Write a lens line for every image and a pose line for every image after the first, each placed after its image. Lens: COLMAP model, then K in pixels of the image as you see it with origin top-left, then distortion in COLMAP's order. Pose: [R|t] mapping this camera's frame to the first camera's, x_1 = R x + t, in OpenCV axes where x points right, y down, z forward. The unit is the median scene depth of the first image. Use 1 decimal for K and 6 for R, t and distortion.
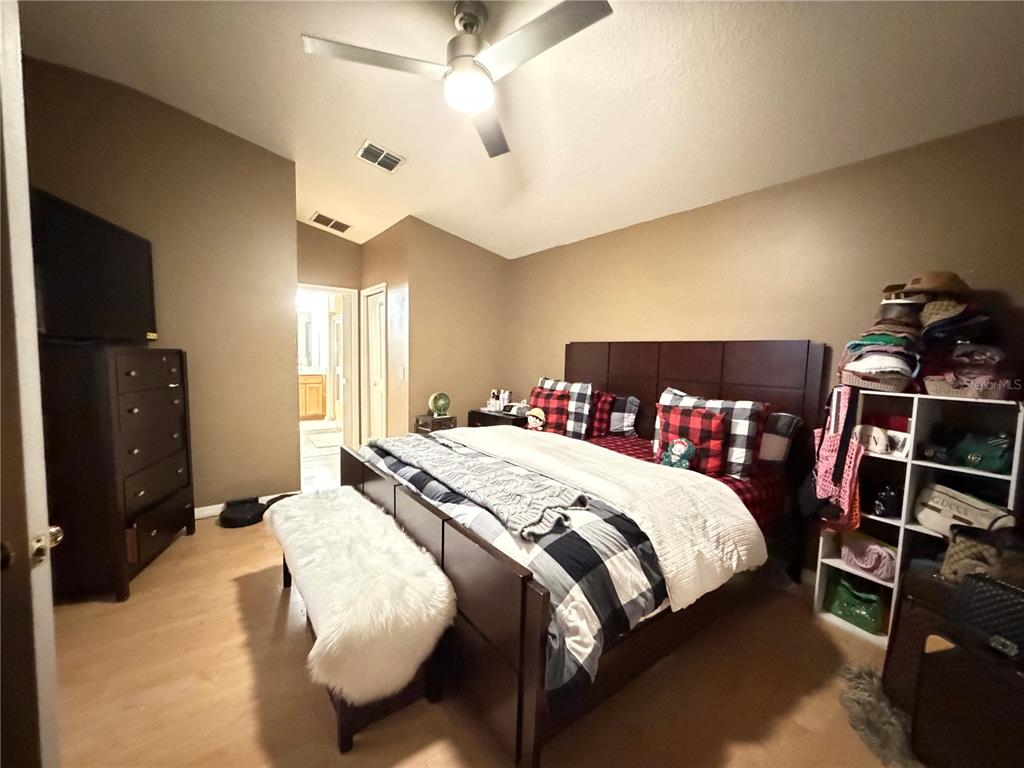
lens RADIAL K [[409.3, 0, 512.0], [0, 409.3, 388.2], [0, 0, 1]] dist [-0.000519, 0.000231]
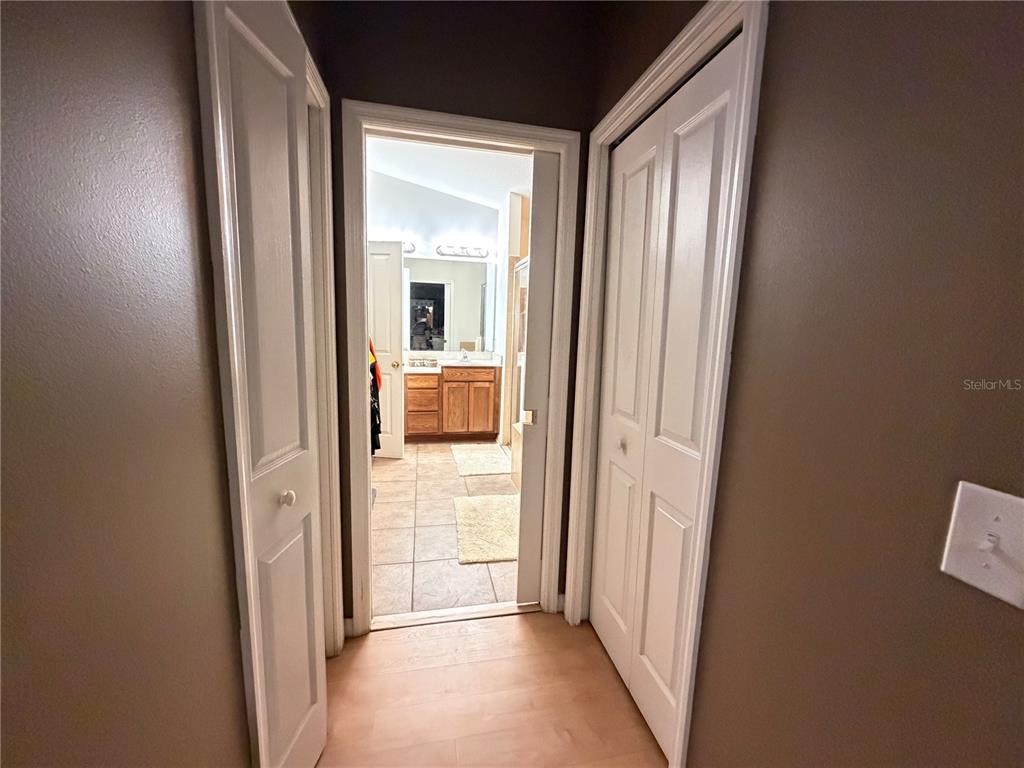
lens RADIAL K [[409.3, 0, 511.8], [0, 409.3, 381.9], [0, 0, 1]] dist [-0.000519, 0.000231]
pose [[0.906826, 0.063727, -0.416660, -0.635085], [-0.044744, 0.997473, 0.055179, -0.150653], [0.419124, -0.031394, 0.907386, 1.547616]]
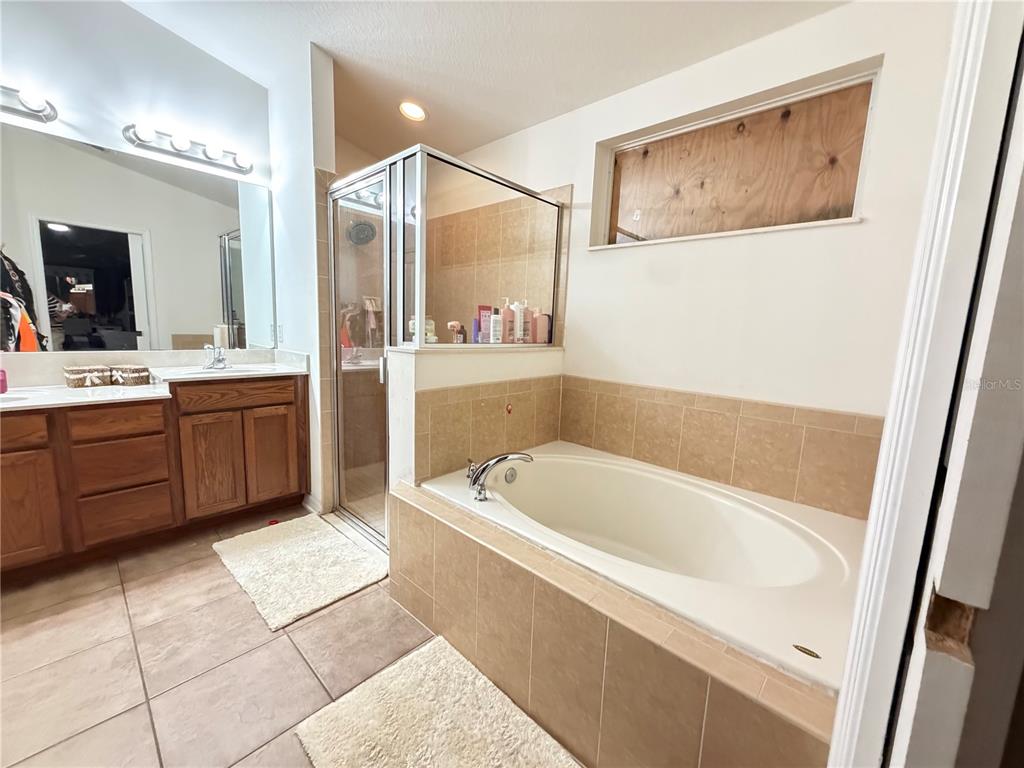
lens RADIAL K [[409.3, 0, 511.9], [0, 409.3, 385.0], [0, 0, 1]] dist [-0.000519, 0.000231]
pose [[0.984522, -0.009227, 0.175020, -1.159271], [-0.002089, 0.997925, 0.064357, -0.157318], [-0.175251, -0.063726, 0.982459, 2.144708]]
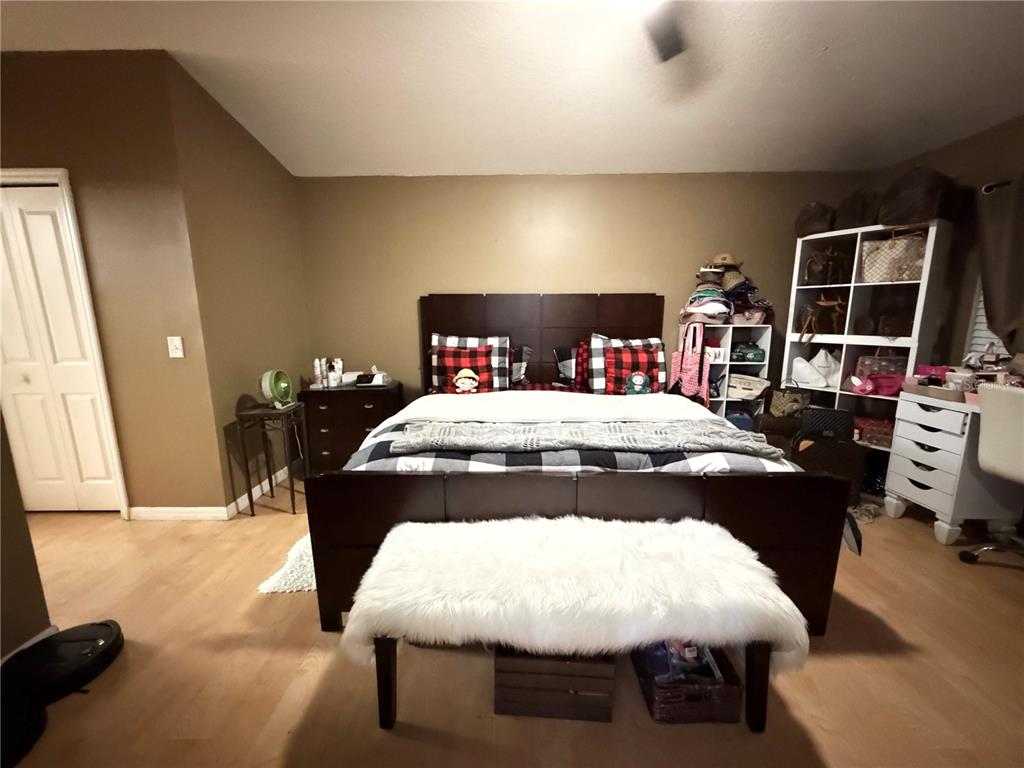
lens RADIAL K [[409.3, 0, 513.4], [0, 409.3, 384.1], [0, 0, 1]] dist [-0.000519, 0.000231]
pose [[0.611178, -0.164242, 0.774265, -0.792112], [0.084919, 0.986194, 0.142165, -0.050553], [-0.786924, -0.021138, 0.616687, 0.509172]]
